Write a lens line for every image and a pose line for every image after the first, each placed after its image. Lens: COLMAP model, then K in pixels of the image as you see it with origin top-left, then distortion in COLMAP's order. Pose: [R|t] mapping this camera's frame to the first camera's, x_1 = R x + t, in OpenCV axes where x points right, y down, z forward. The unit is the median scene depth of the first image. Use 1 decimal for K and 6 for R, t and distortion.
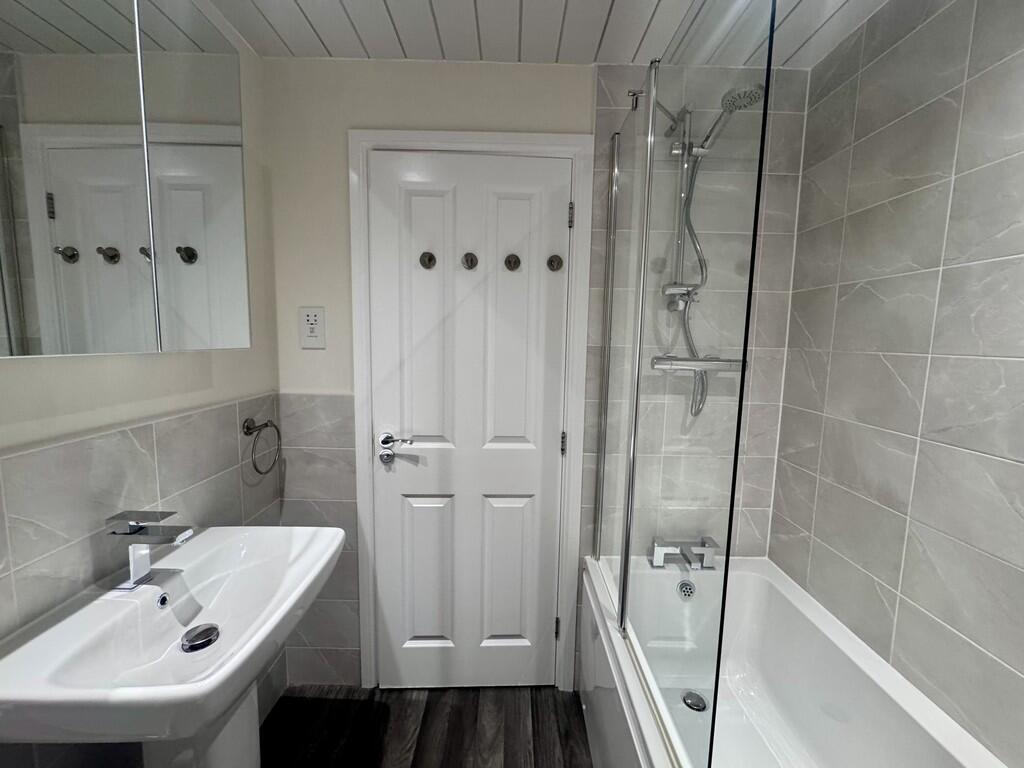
lens RADIAL K [[410.6, 0, 511.7], [0, 410.6, 383.4], [0, 0, 1]] dist [-0.001954, 0.000194]
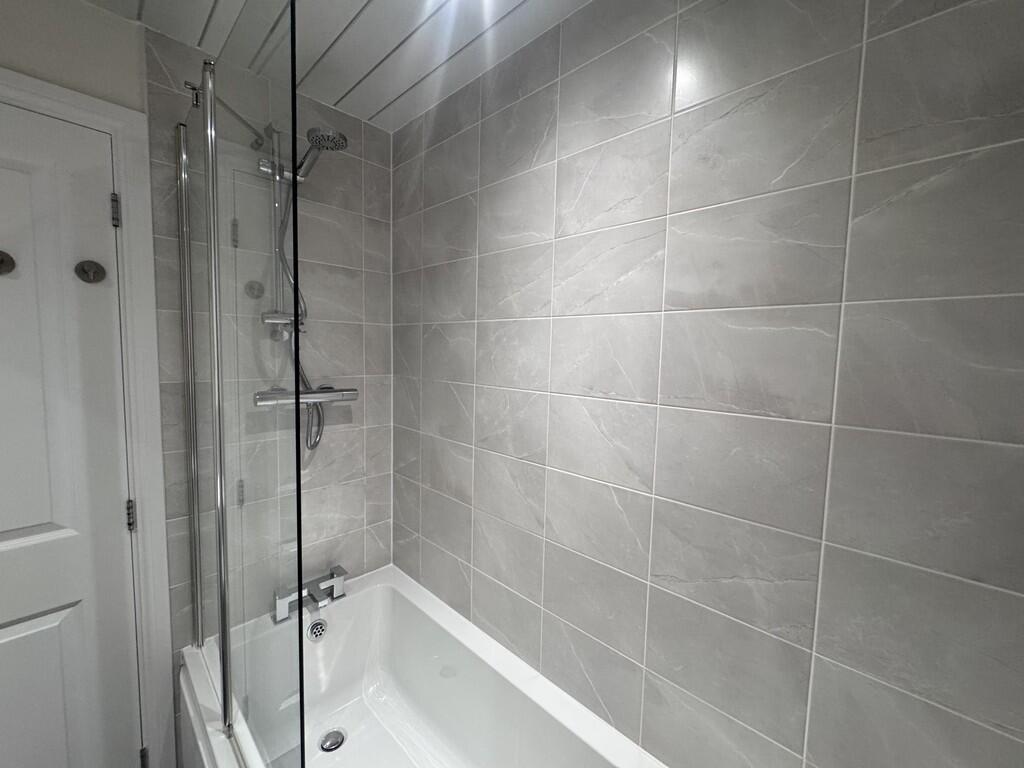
lens RADIAL K [[410.6, 0, 514.1], [0, 410.6, 383.1], [0, 0, 1]] dist [-0.001954, 0.000194]
pose [[0.694798, -0.060818, 0.716629, 0.096854], [0.069926, 0.997410, 0.016851, -0.060144], [-0.715798, 0.038403, 0.697251, -0.024482]]
